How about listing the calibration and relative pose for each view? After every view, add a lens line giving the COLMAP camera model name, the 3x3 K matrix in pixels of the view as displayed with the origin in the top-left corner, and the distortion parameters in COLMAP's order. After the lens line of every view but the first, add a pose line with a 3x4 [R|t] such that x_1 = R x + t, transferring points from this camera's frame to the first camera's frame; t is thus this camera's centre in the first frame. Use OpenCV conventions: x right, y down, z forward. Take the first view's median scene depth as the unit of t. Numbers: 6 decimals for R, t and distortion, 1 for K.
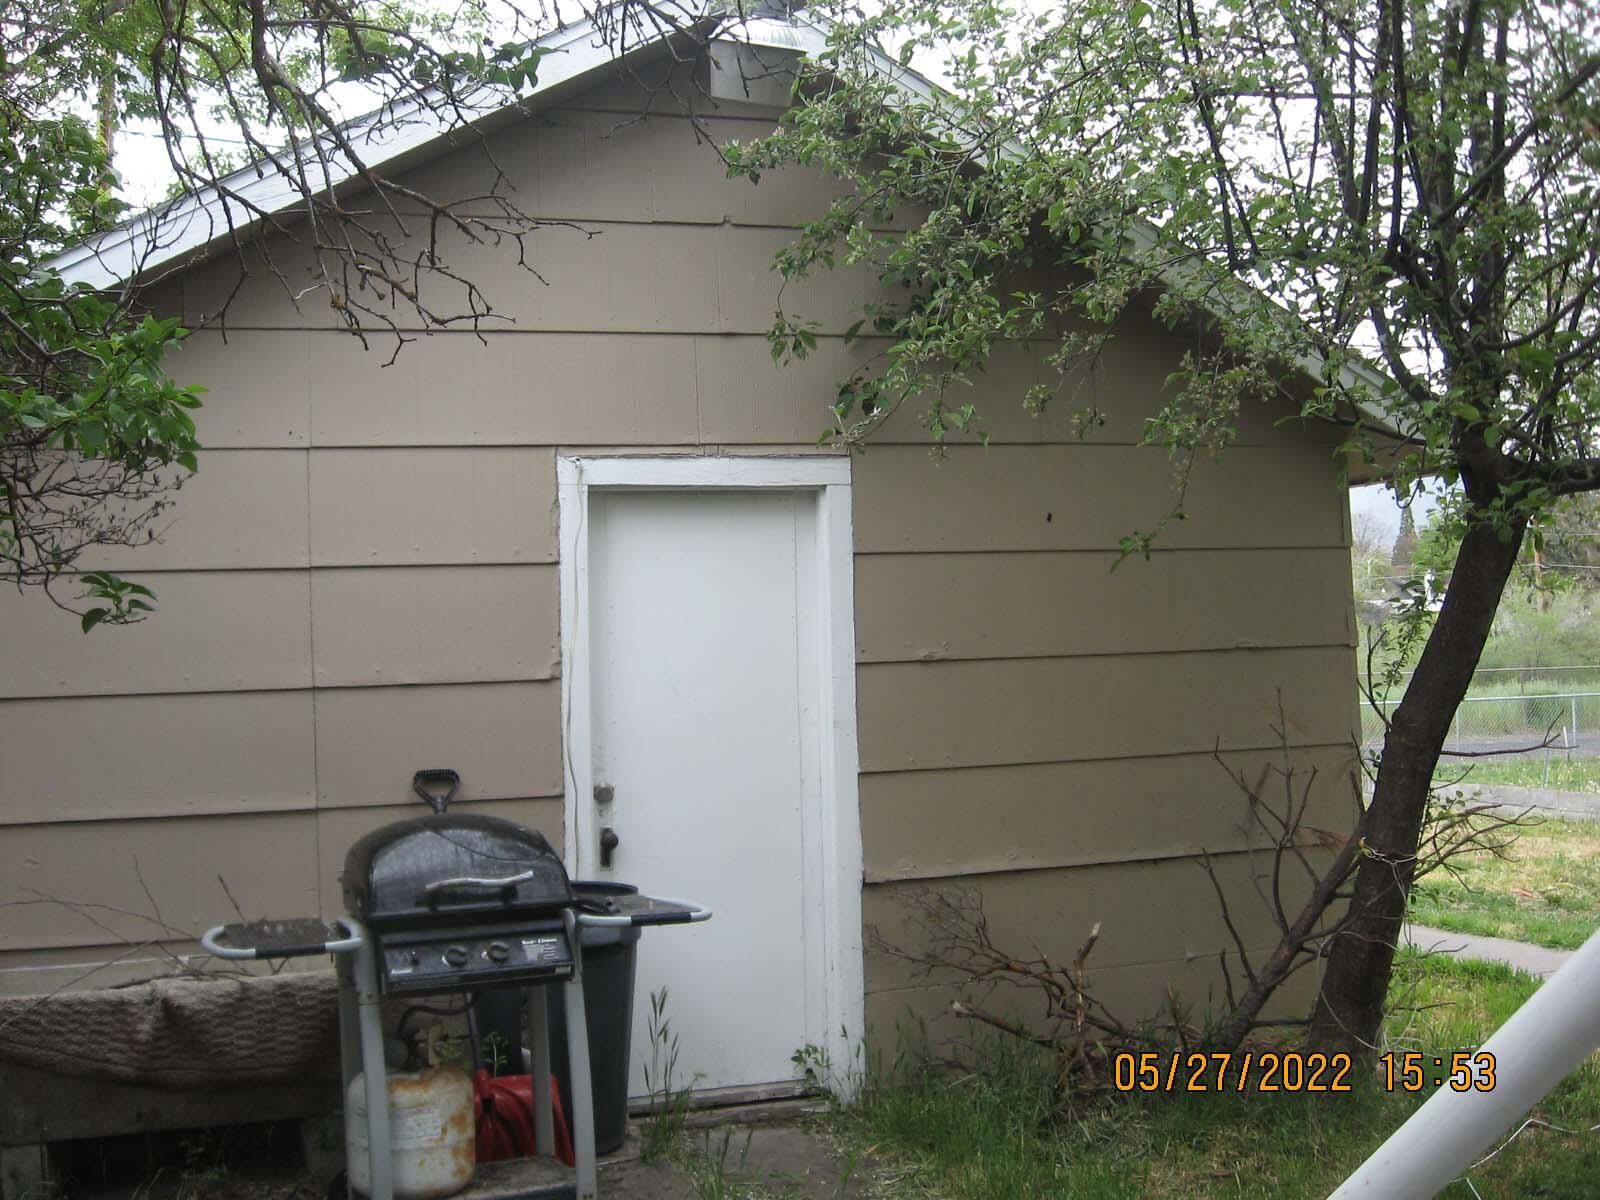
lens RADIAL K [[1659.3, 0, 800.0], [0, 1659.3, 600.0], [0, 0, 1]] dist [-0.146936, 0.020137]
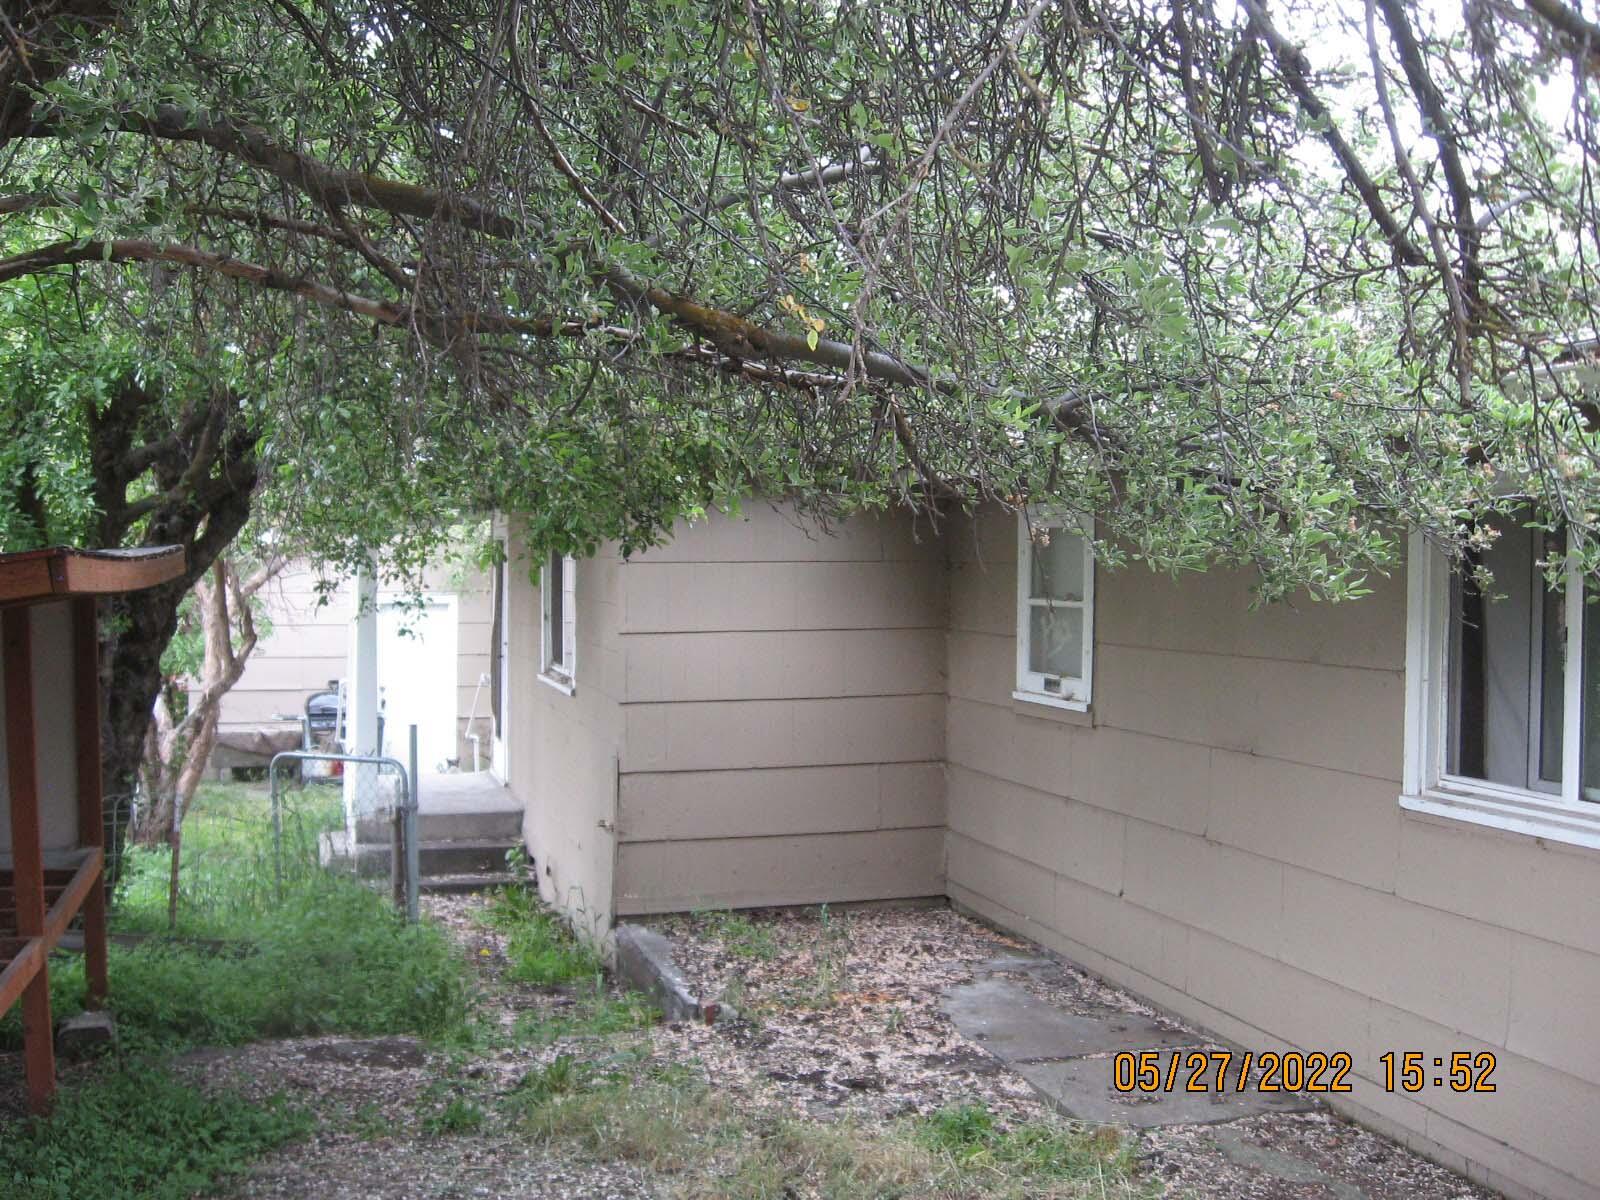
lens RADIAL K [[1659.3, 0, 800.0], [0, 1659.3, 600.0], [0, 0, 1]] dist [-0.146936, 0.020137]
pose [[0.998905, 0.043848, -0.016341, 1.152585], [-0.042732, 0.997079, 0.063307, -0.465602], [0.019069, -0.062540, 0.997860, -3.473738]]
